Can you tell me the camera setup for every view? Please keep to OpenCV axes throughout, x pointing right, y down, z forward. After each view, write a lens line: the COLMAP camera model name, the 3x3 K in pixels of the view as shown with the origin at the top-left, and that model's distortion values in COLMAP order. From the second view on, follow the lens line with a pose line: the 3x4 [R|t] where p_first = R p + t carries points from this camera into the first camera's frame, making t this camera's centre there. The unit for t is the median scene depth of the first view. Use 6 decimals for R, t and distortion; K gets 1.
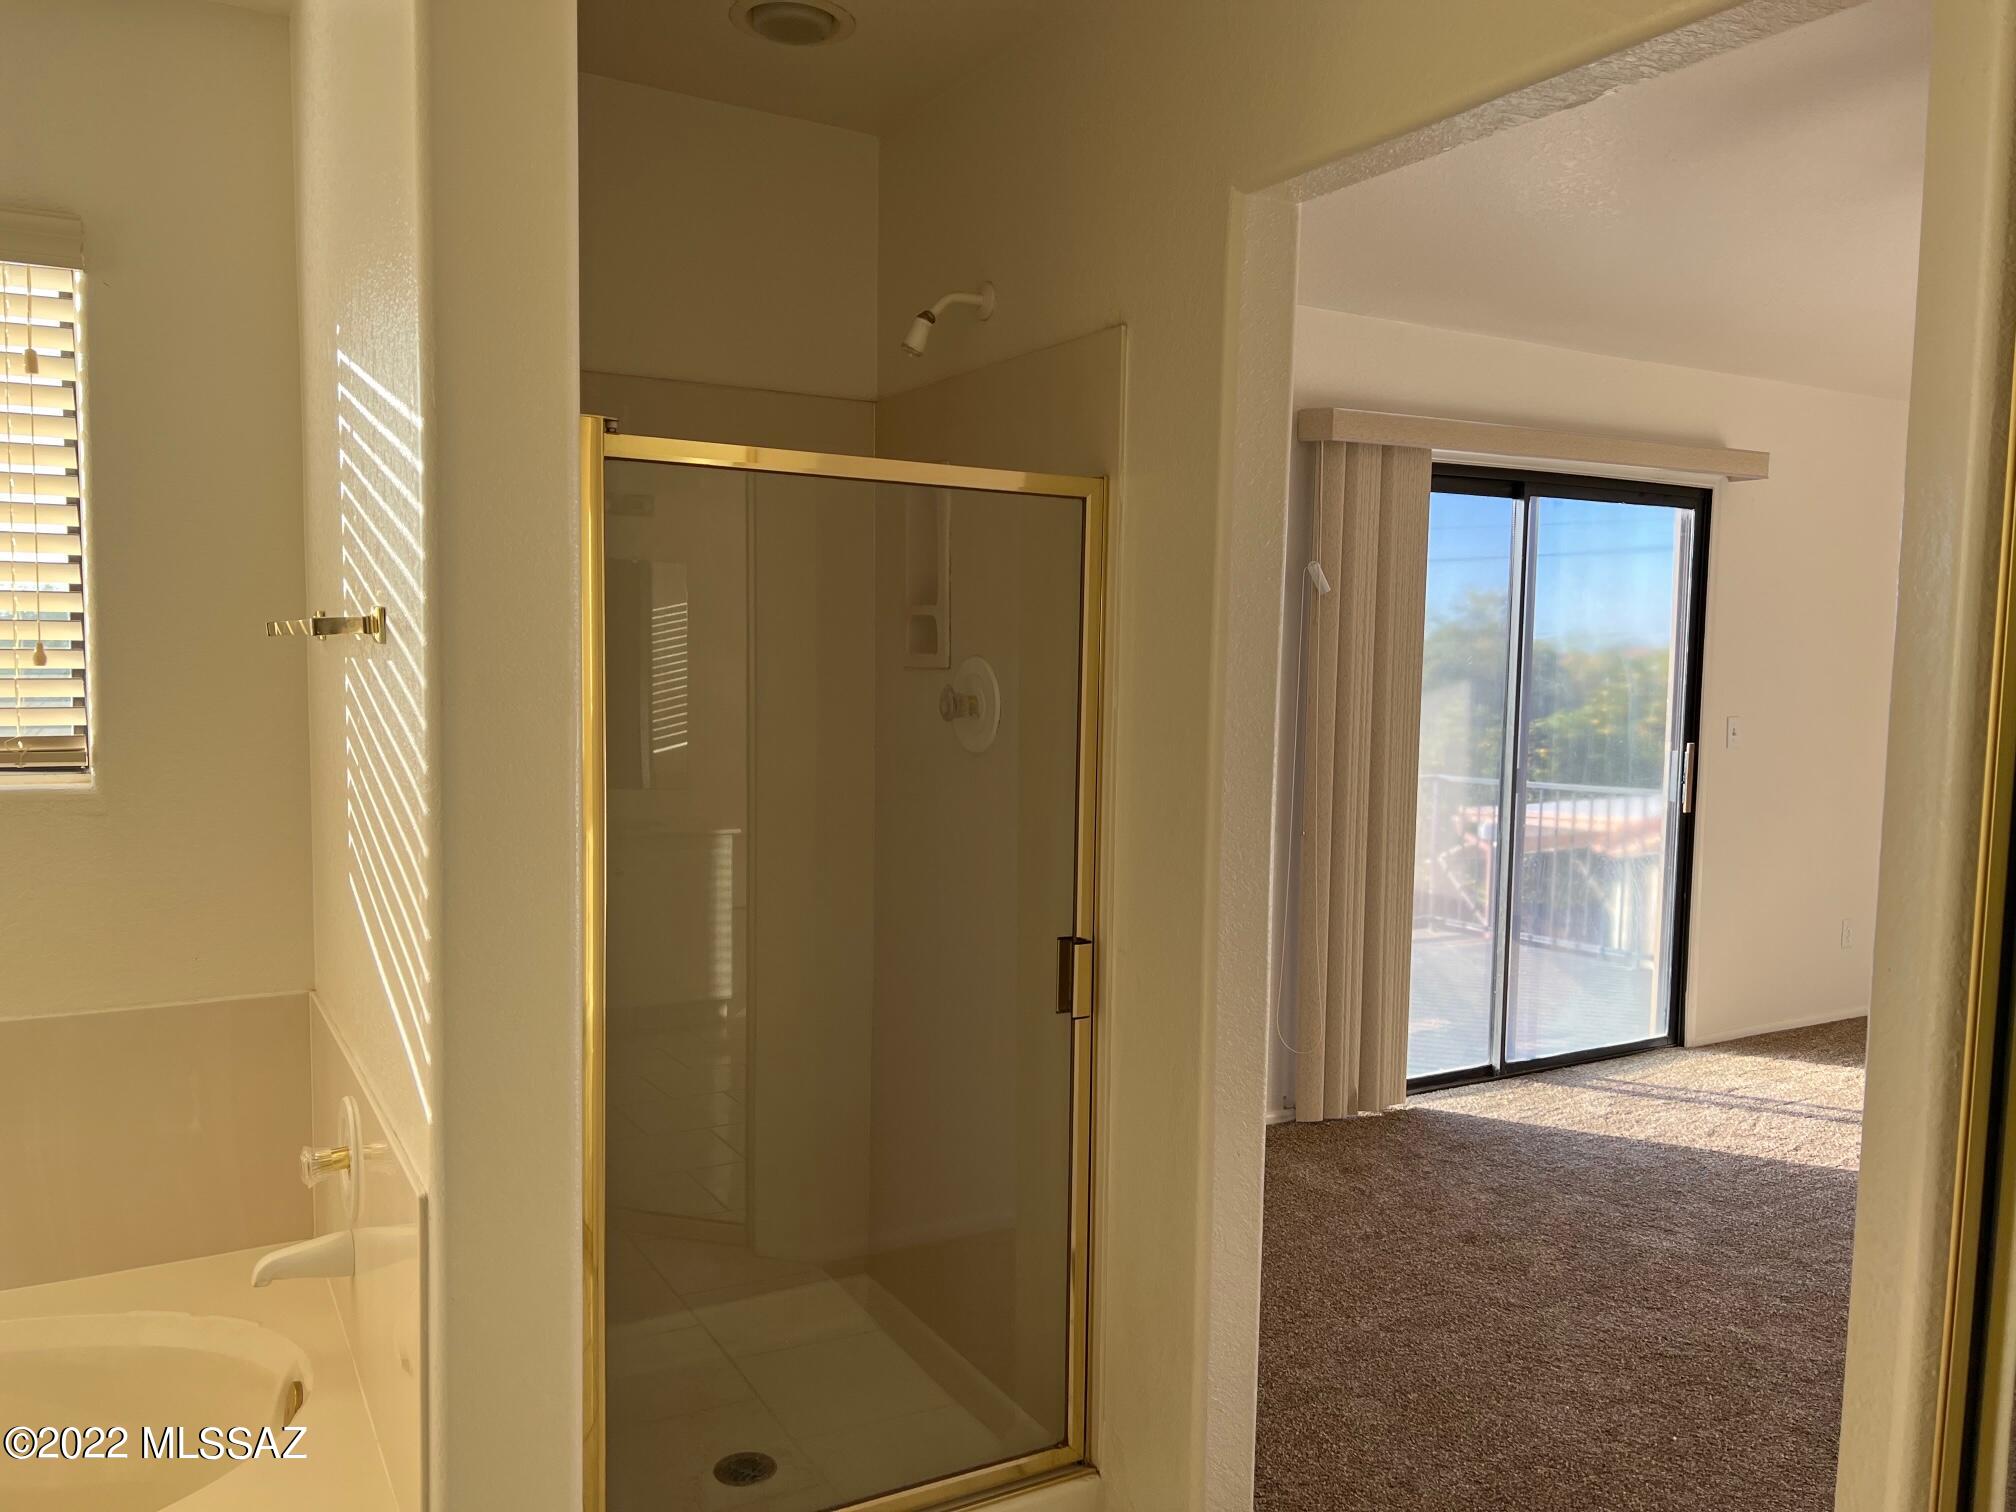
lens RADIAL K [[1521.9, 0, 999.3], [0, 1521.9, 761.1], [0, 0, 1]] dist [0.041496, -0.052816]
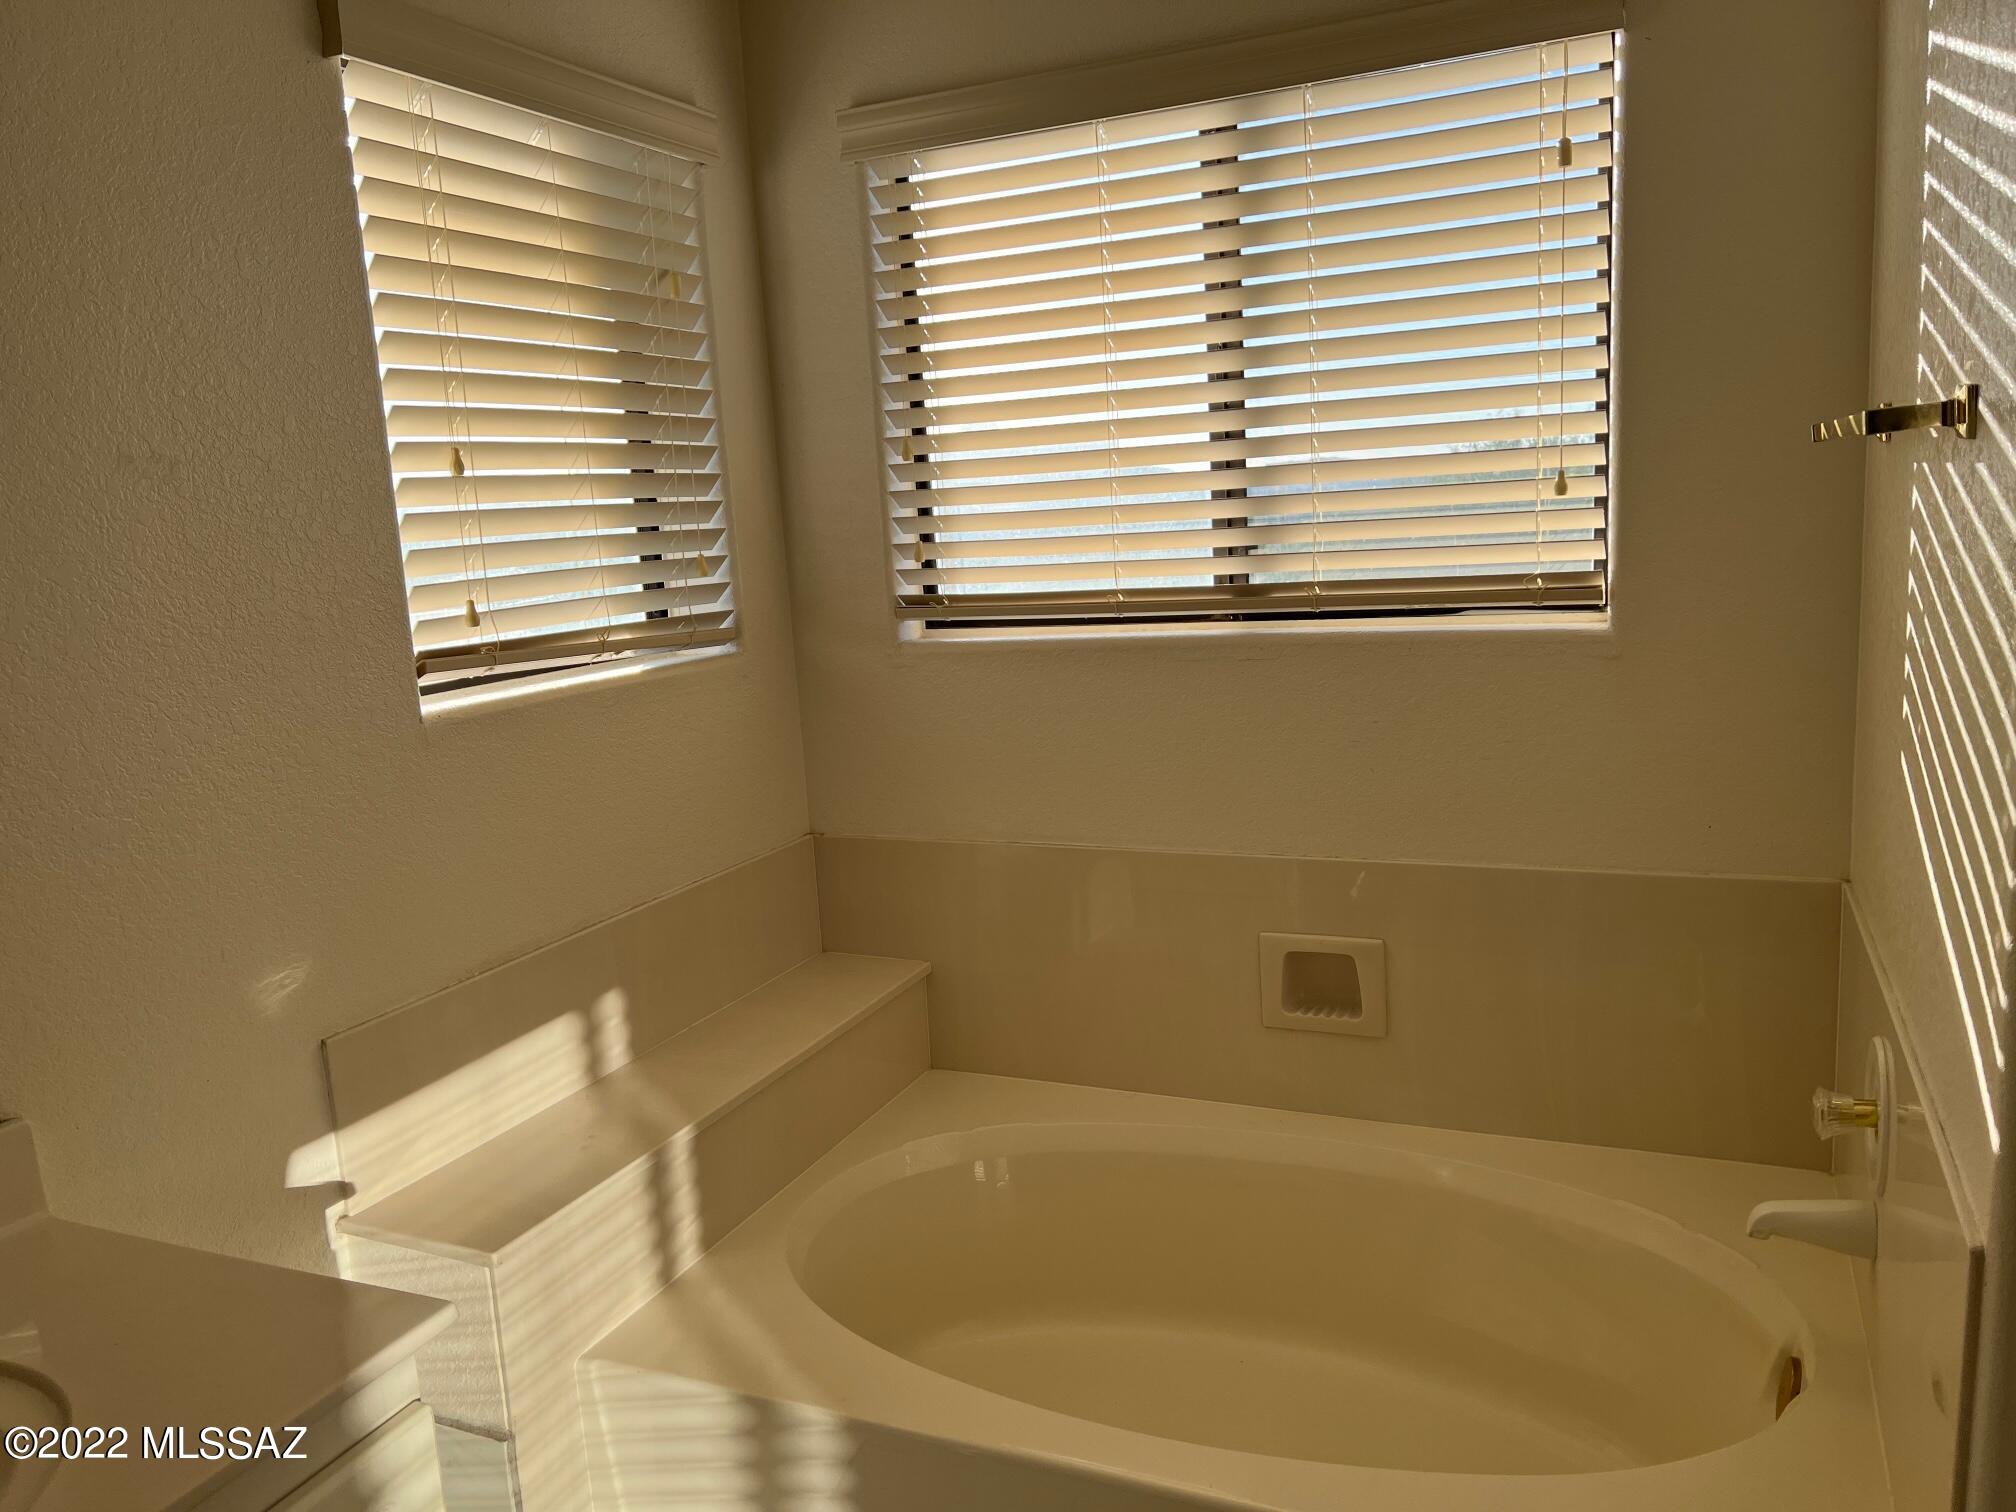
lens RADIAL K [[1521.9, 0, 996.3], [0, 1521.9, 765.9], [0, 0, 1]] dist [0.041496, -0.052816]
pose [[0.588468, 0.093118, -0.803141, -0.079910], [0.002857, 0.993100, 0.117235, -0.010890], [0.808516, -0.071283, 0.584141, 0.199907]]
